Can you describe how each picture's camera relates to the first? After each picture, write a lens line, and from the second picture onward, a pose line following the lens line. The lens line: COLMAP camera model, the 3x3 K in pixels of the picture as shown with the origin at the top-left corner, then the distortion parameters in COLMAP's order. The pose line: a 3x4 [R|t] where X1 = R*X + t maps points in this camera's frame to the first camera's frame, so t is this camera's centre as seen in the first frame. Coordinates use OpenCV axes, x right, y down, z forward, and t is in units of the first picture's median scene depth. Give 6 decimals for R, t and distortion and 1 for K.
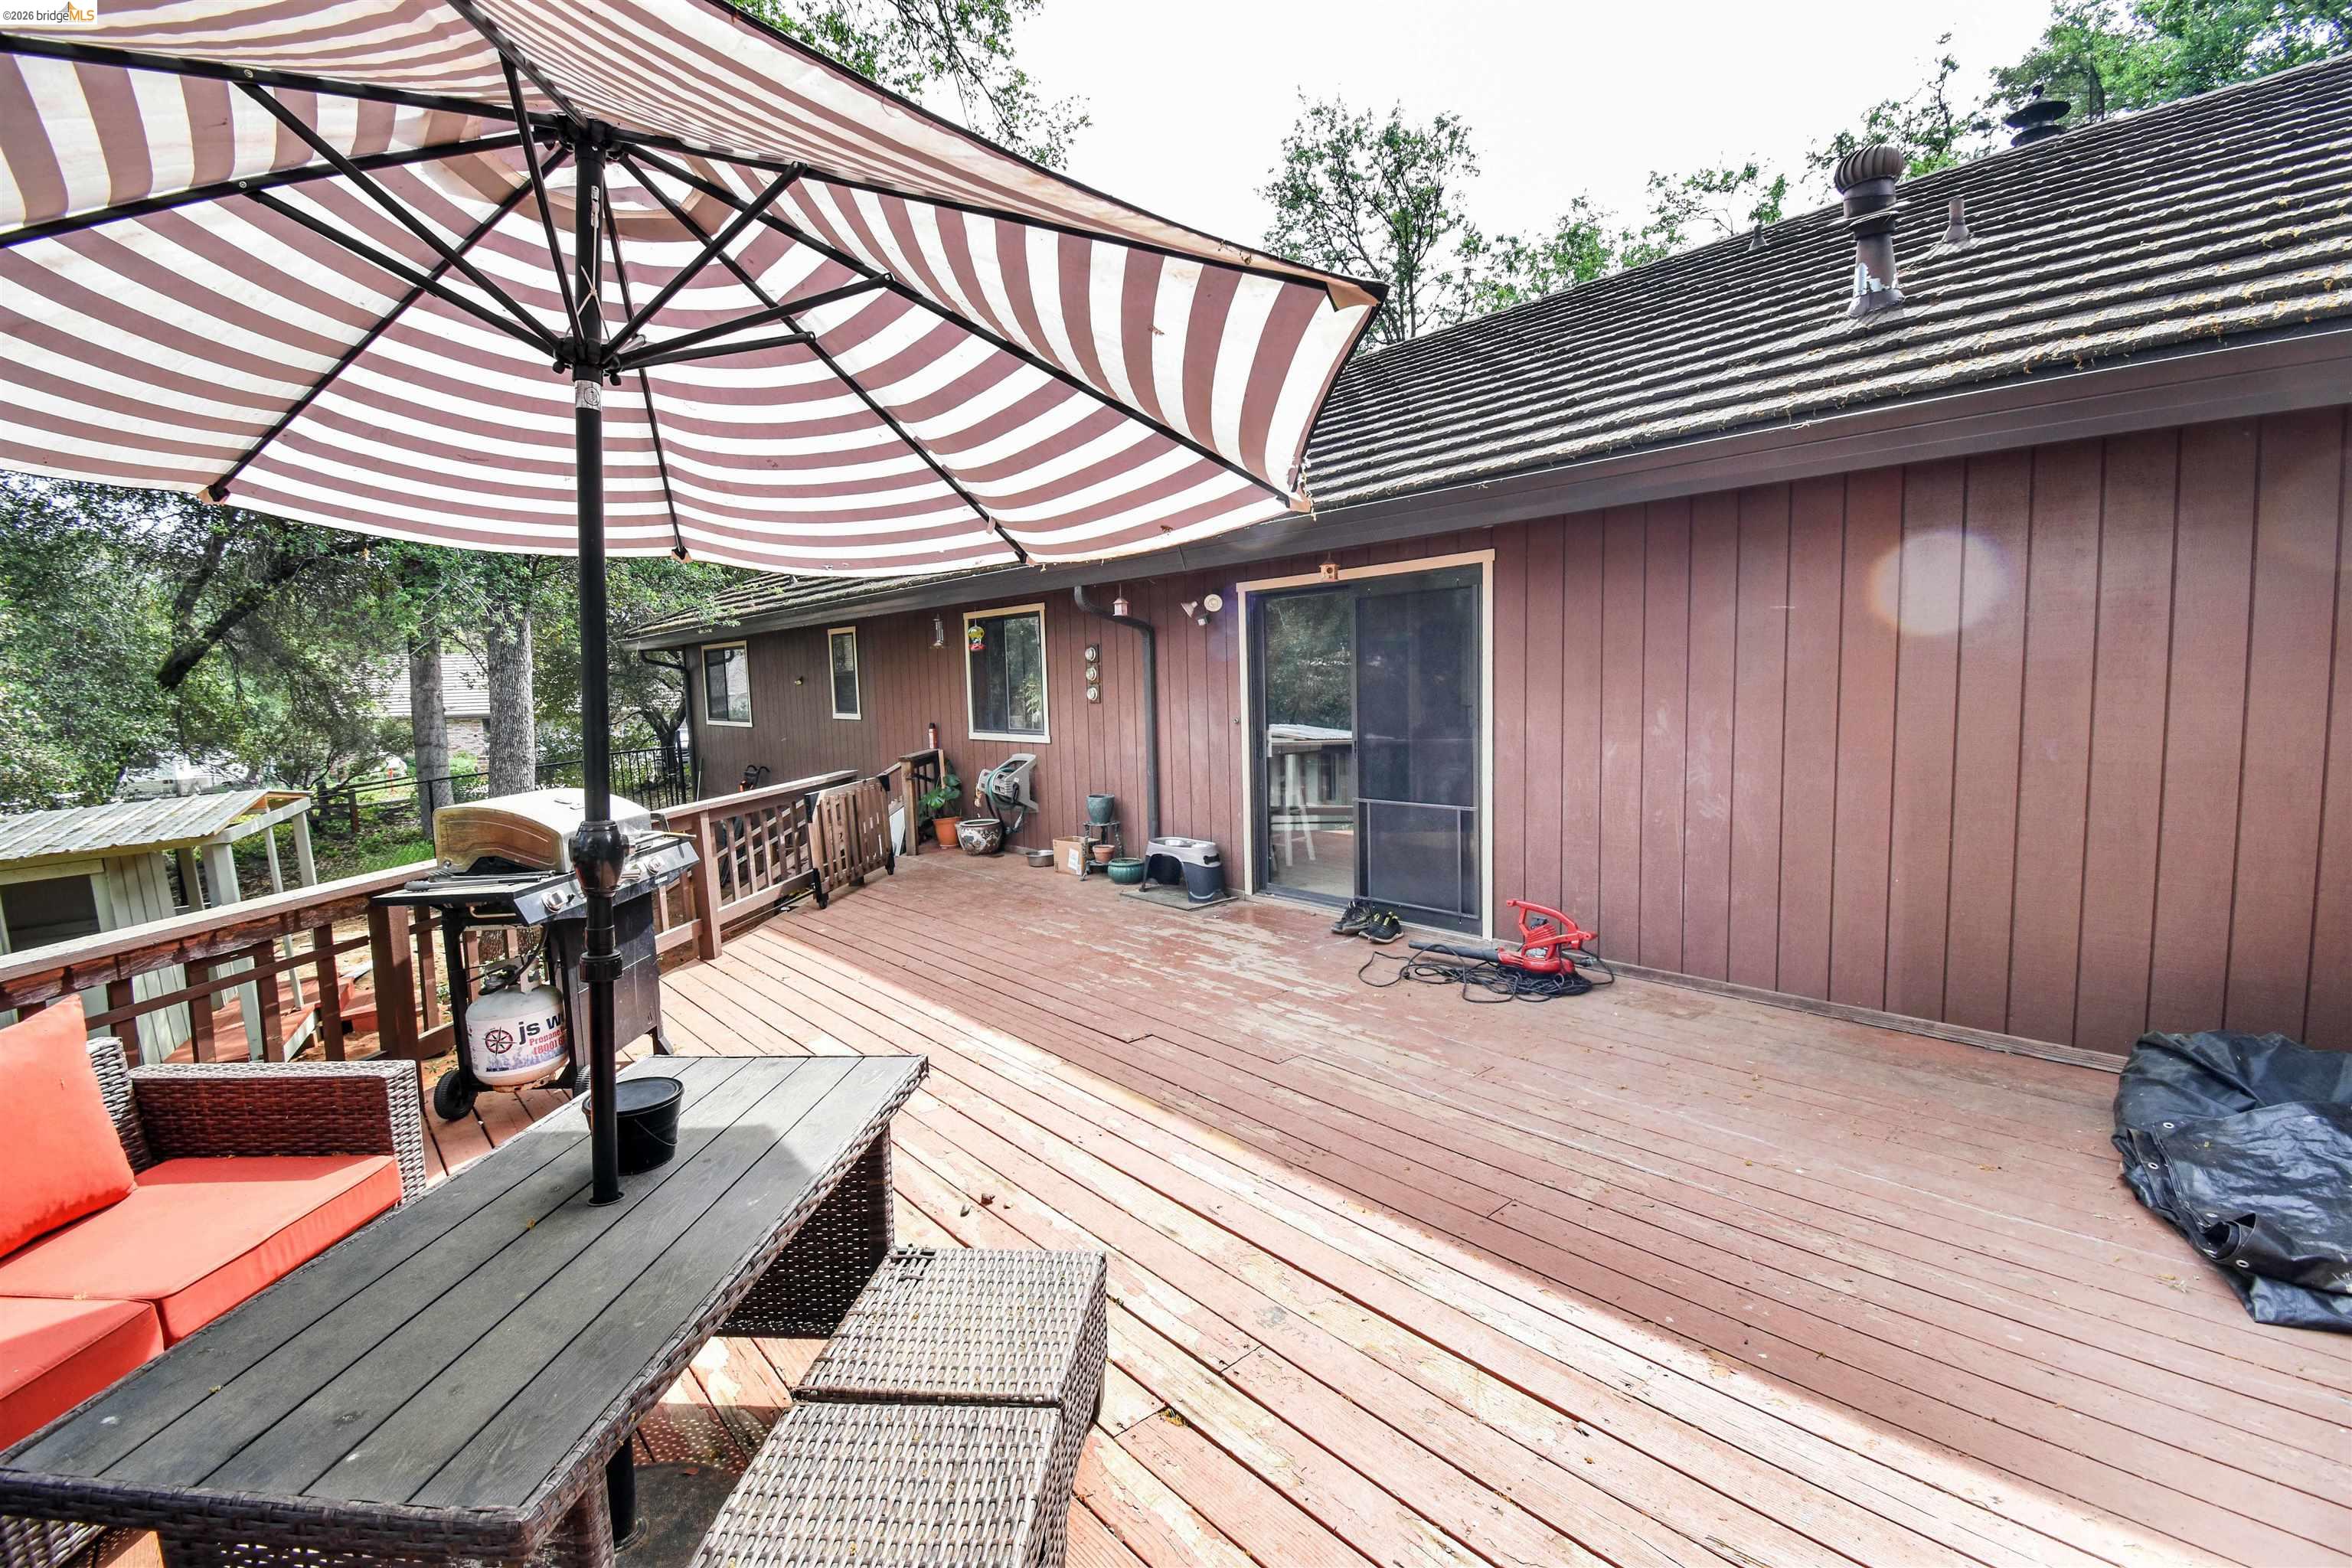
lens RADIAL K [[1031.6, 0, 1179.1], [0, 1031.6, 778.3], [0, 0, 1]] dist [0.022065, -0.026772]
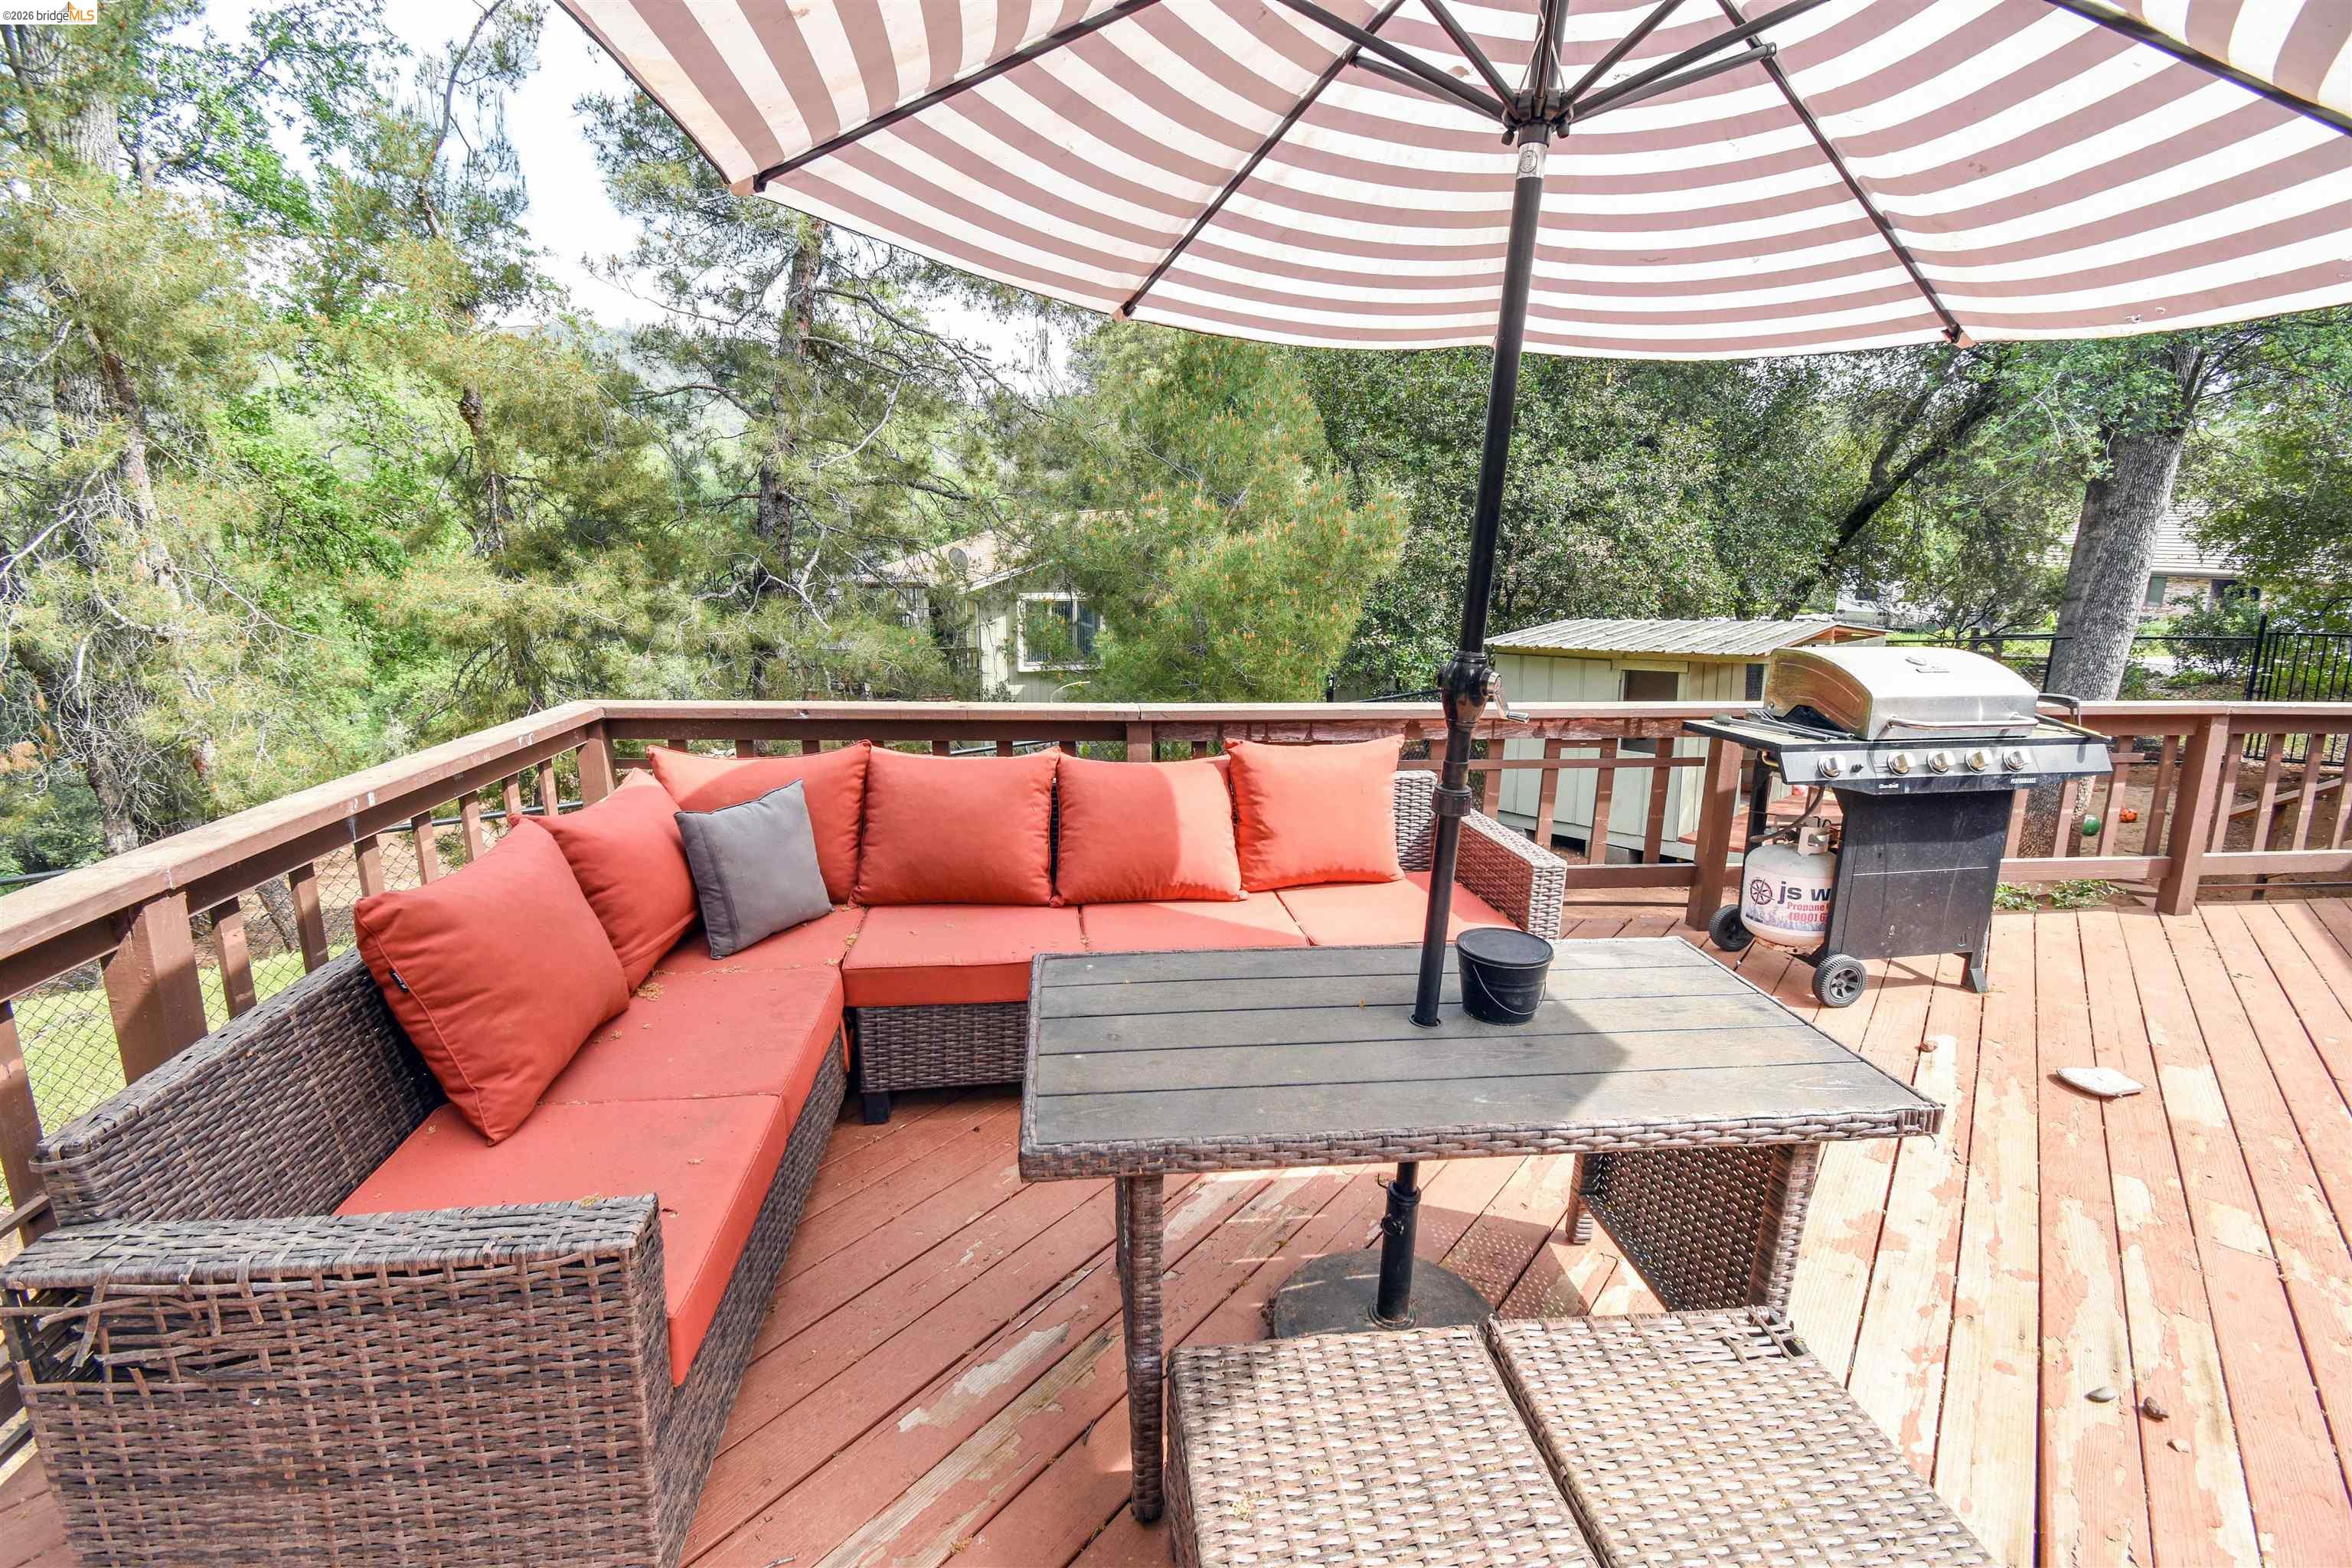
lens RADIAL K [[1031.6, 0, 1179.1], [0, 1031.6, 778.3], [0, 0, 1]] dist [0.022065, -0.026772]
pose [[0.221712, 0.256440, -0.940788, 0.147074], [-0.122944, 0.964452, 0.233917, -0.016863], [0.967331, 0.063803, 0.245358, 0.254123]]
